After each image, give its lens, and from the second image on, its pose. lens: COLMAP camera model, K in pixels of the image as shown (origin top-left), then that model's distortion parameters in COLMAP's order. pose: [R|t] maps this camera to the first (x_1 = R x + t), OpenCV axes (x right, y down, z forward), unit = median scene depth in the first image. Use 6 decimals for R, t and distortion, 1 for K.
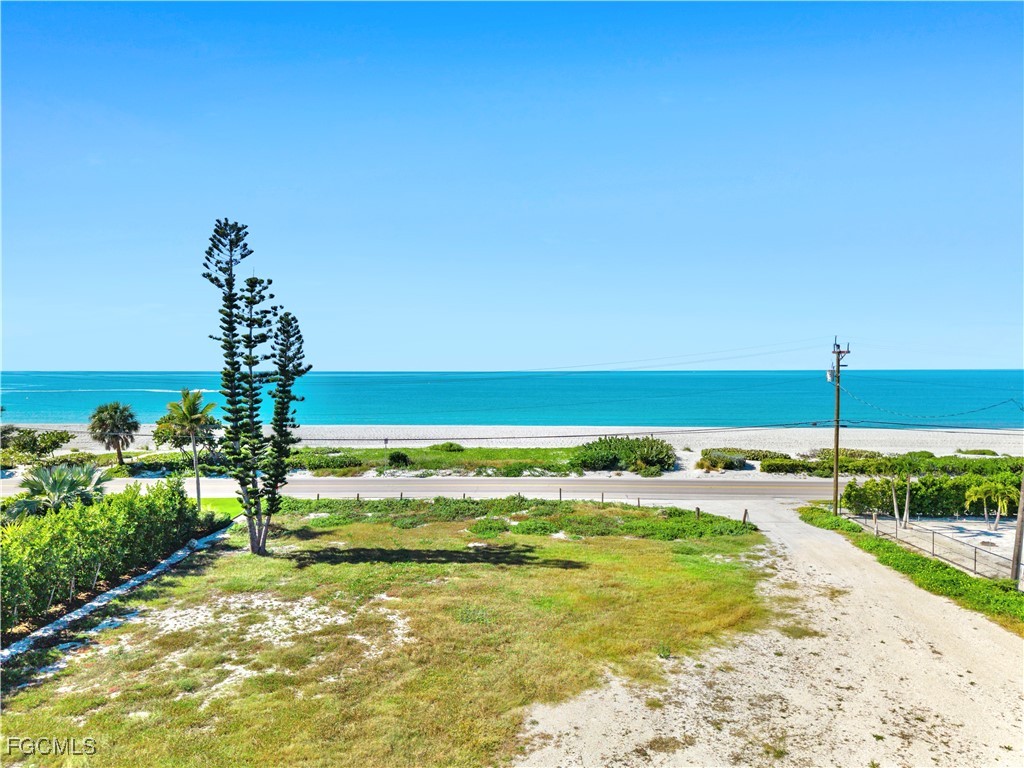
lens RADIAL K [[795.3, 0, 512.0], [0, 795.3, 384.0], [0, 0, 1]] dist [-0.026217, 0.011009]
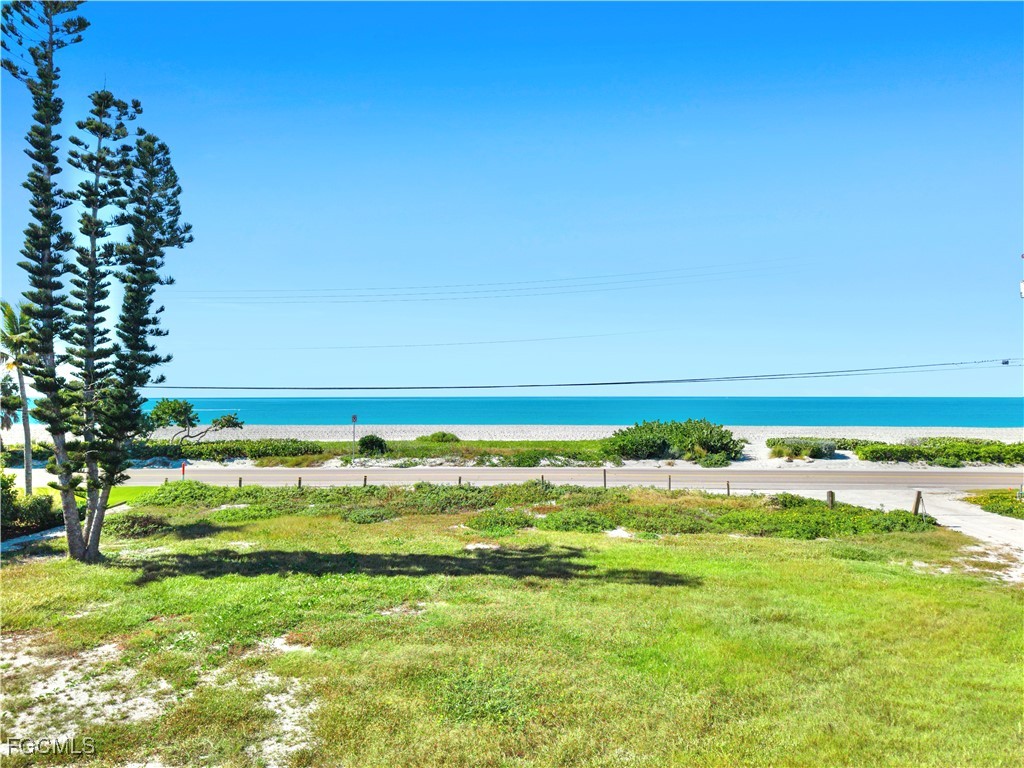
lens RADIAL K [[795.3, 0, 512.0], [0, 795.3, 384.0], [0, 0, 1]] dist [-0.026217, 0.011009]
pose [[0.999995, 0.000494, 0.003174, -0.024380], [-0.000383, 0.999391, -0.034897, 0.107996], [-0.003190, 0.034896, 0.999386, 0.433404]]
